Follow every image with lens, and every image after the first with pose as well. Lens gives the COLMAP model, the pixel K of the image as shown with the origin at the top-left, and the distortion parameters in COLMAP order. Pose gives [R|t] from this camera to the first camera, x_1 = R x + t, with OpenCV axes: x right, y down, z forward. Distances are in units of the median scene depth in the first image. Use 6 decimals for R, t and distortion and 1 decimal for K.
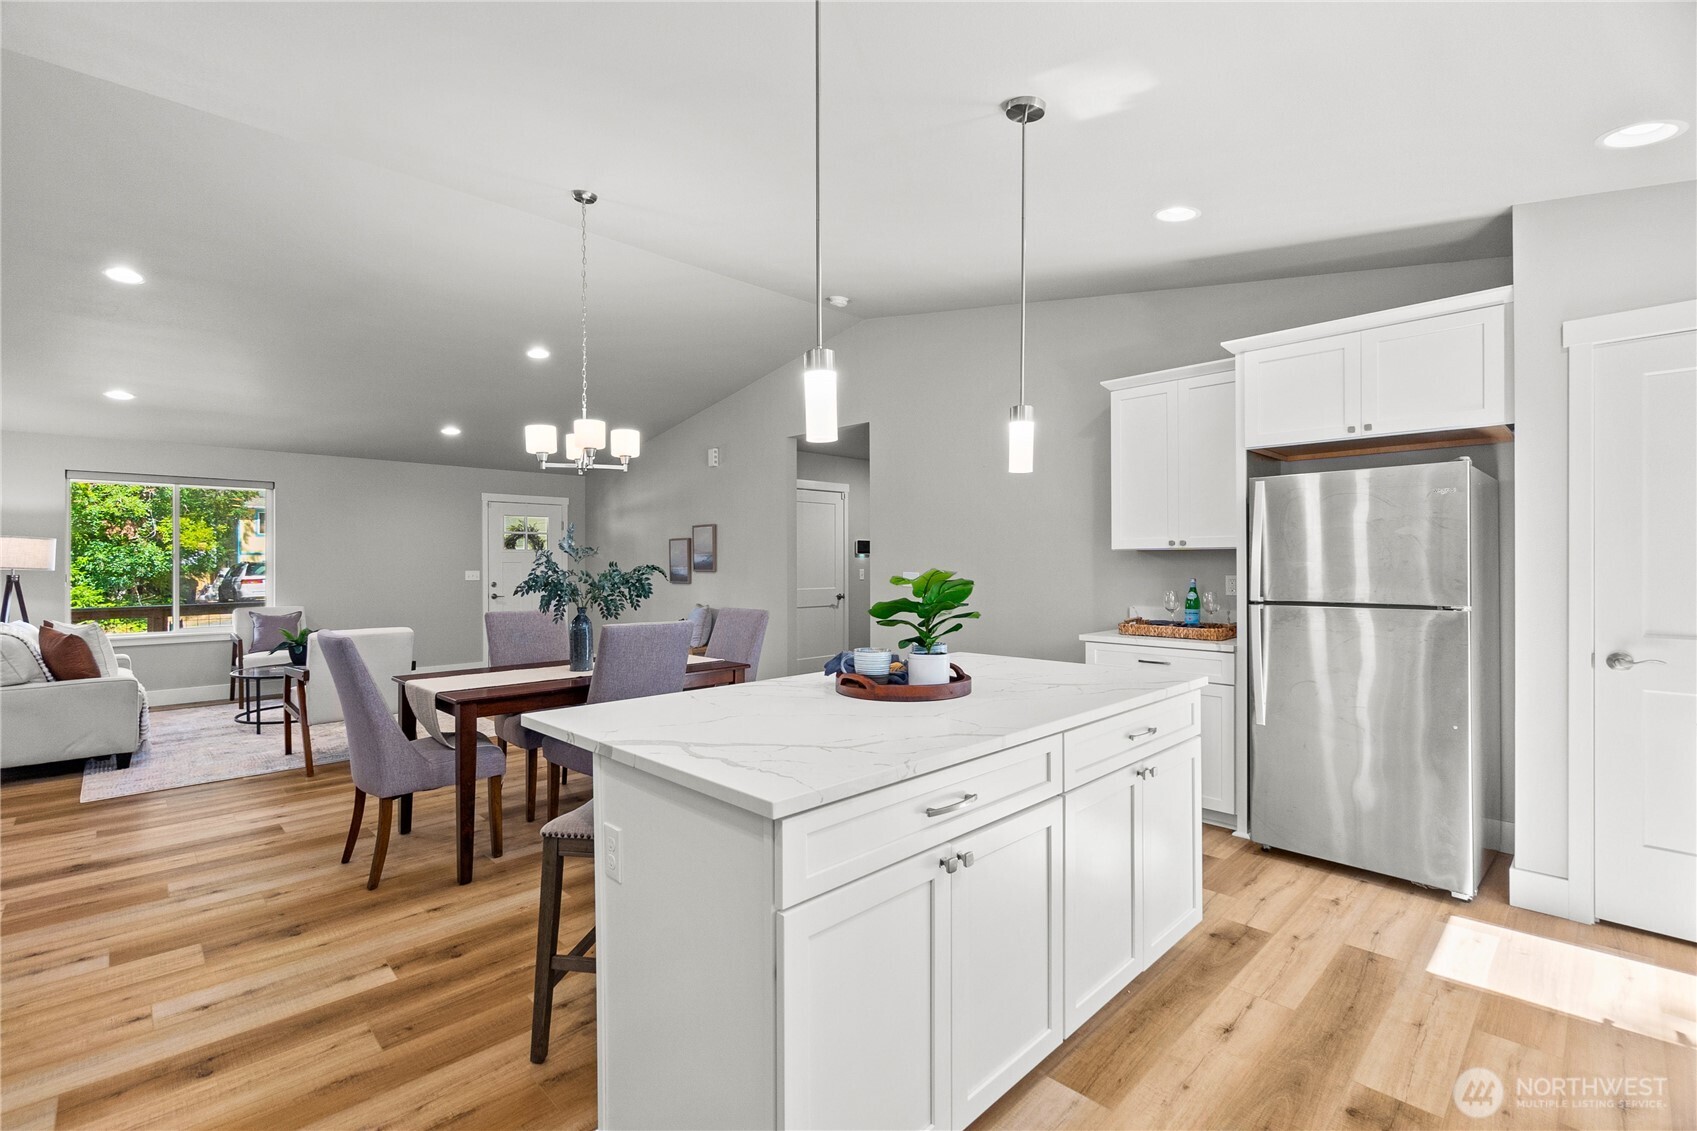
lens RADIAL K [[727.6, 0, 848.5], [0, 727.6, 565.5], [0, 0, 1]] dist [-0.002629, -0.000220]
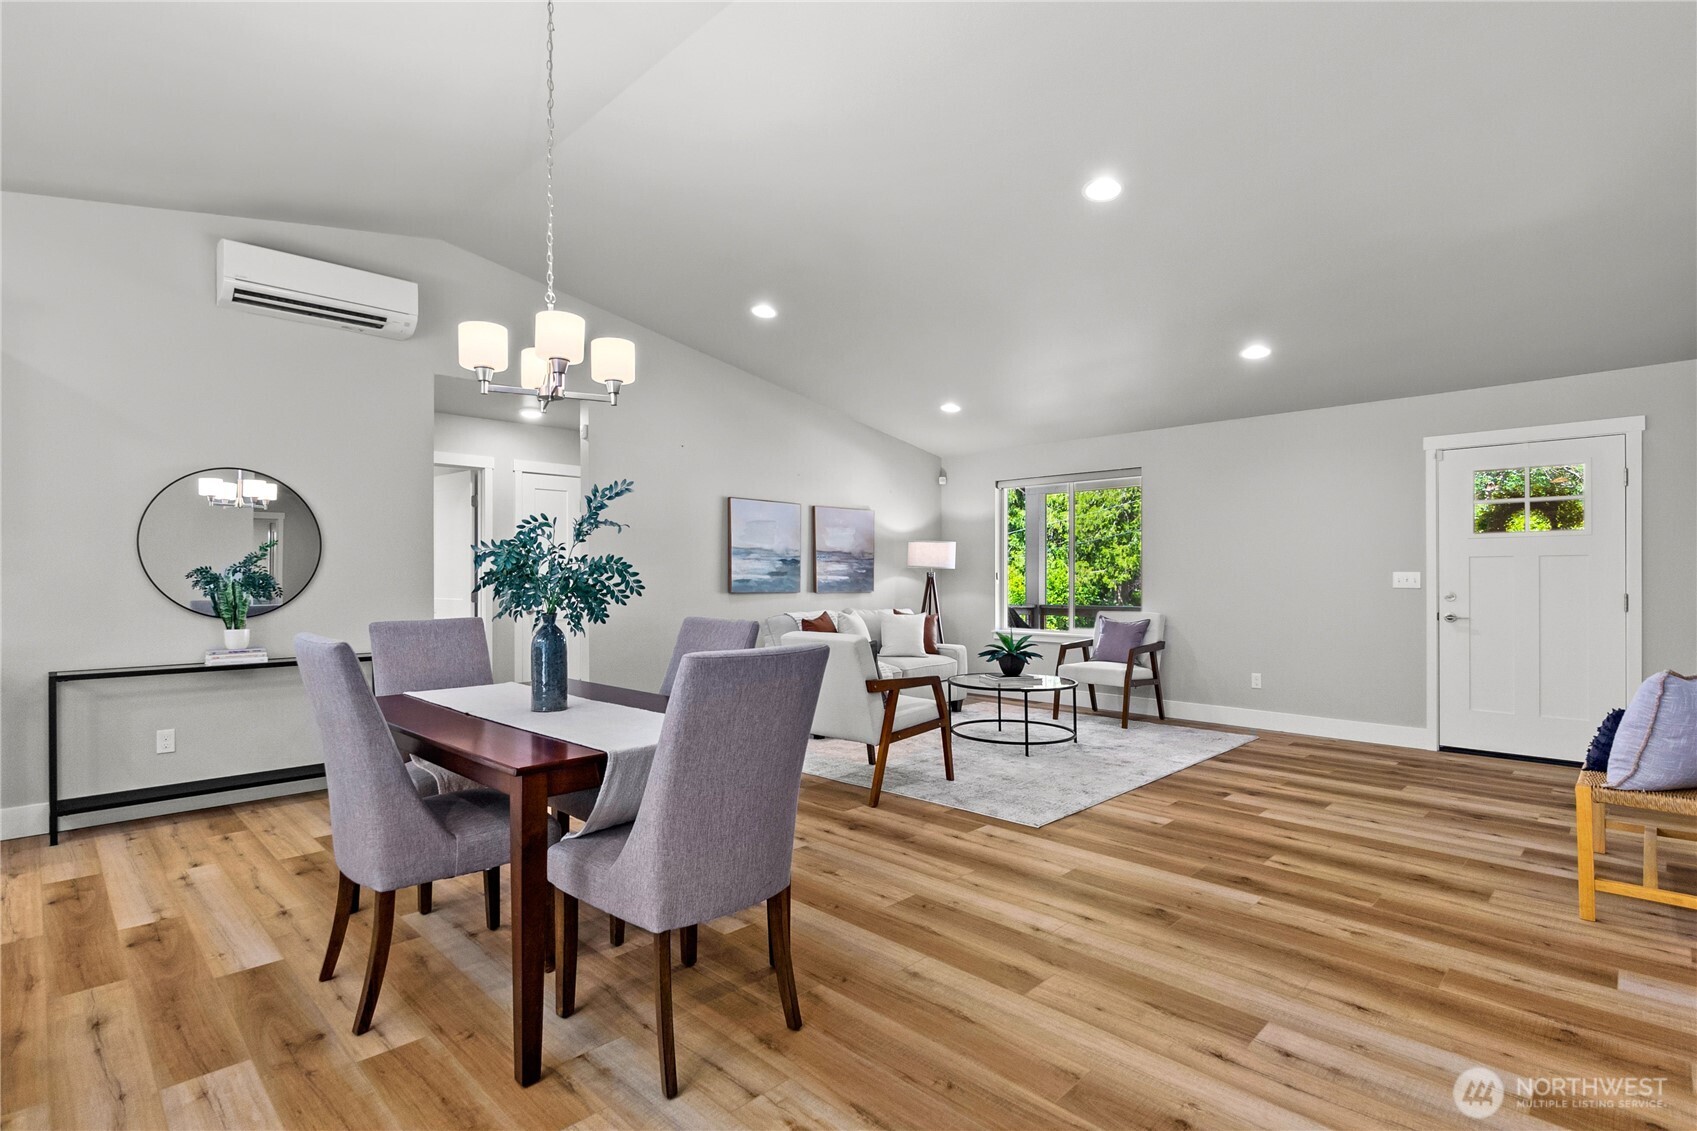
lens RADIAL K [[822.9, 0, 848.5], [0, 822.9, 565.5], [0, 0, 1]] dist [0.000531, -0.000275]
pose [[-0.010170, -0.019314, -0.999762, 0.373896], [0.001610, 0.999812, -0.019331, 0.033790], [0.999947, -0.001807, -0.010137, 1.307094]]
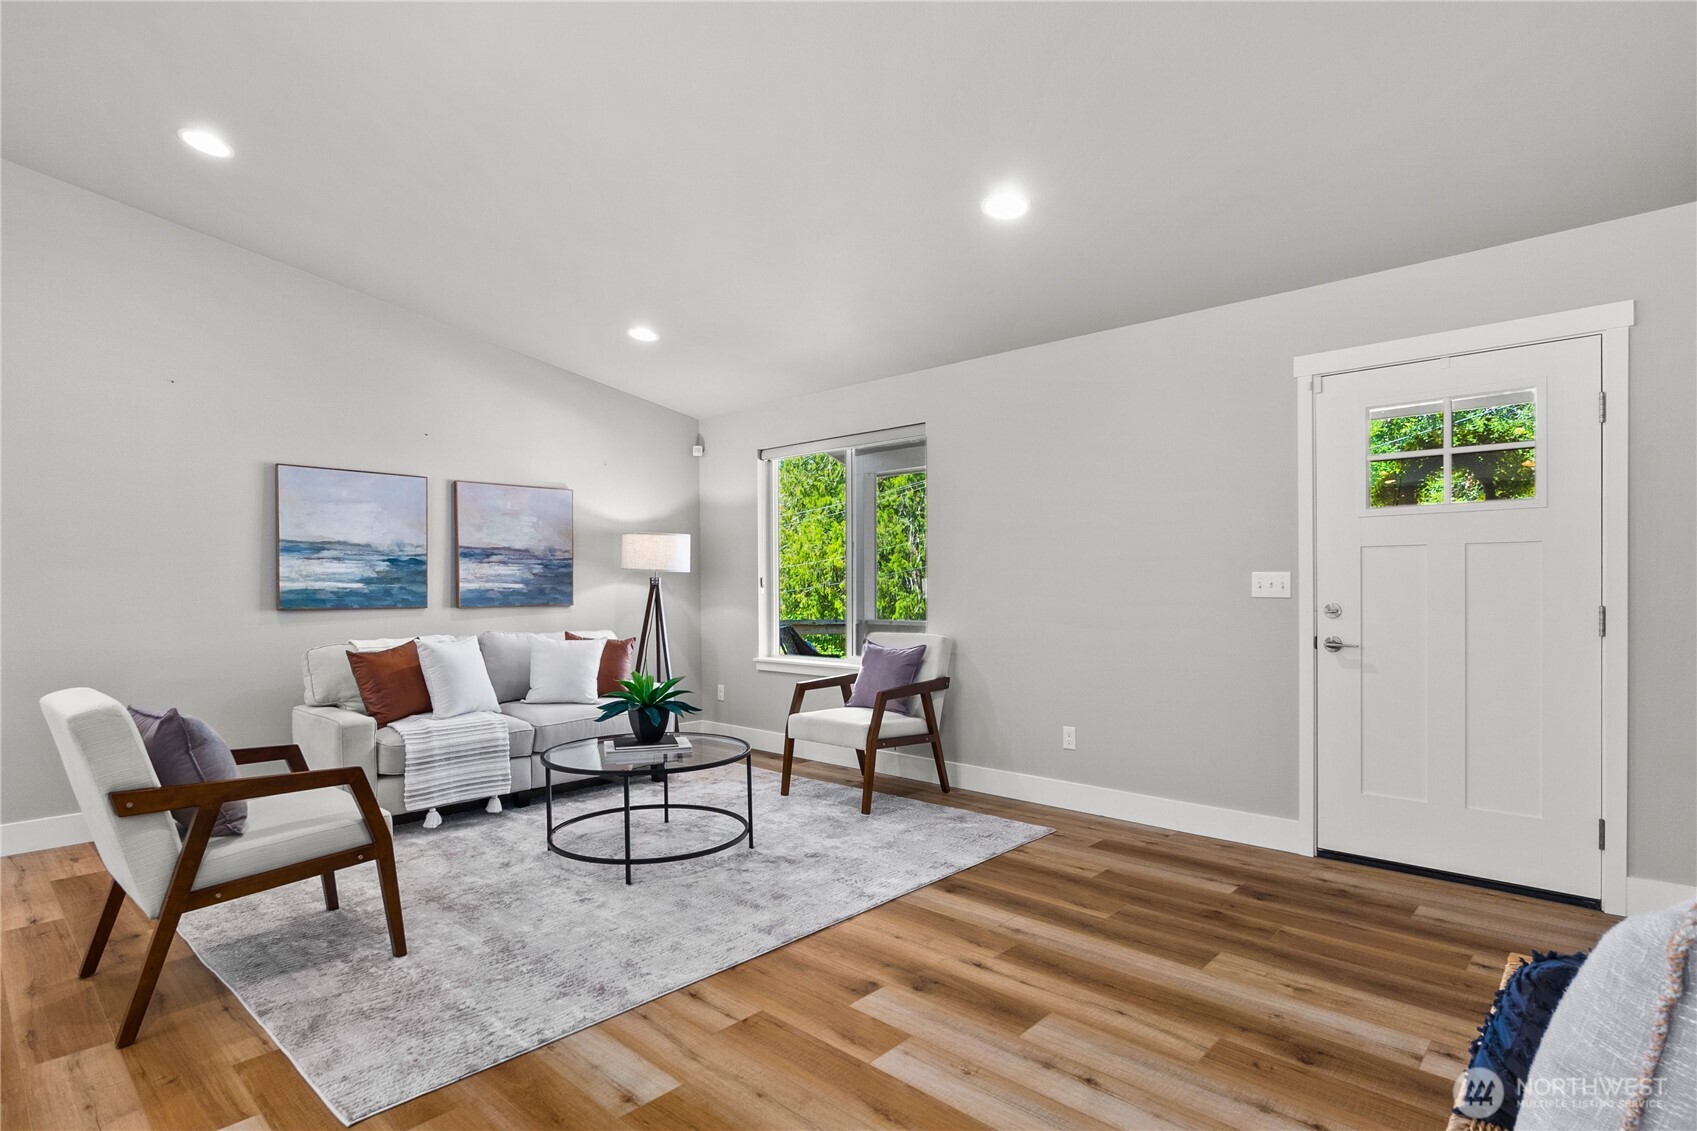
lens RADIAL K [[871.1, 0, 850.2], [0, 871.1, 582.9], [0, 0, 1]] dist [-0.006734, -0.000357]
pose [[0.020693, -0.007893, -0.999755, -0.177203], [0.007594, 0.999941, -0.007737, 0.035215], [0.999757, -0.007433, 0.020751, 1.833863]]
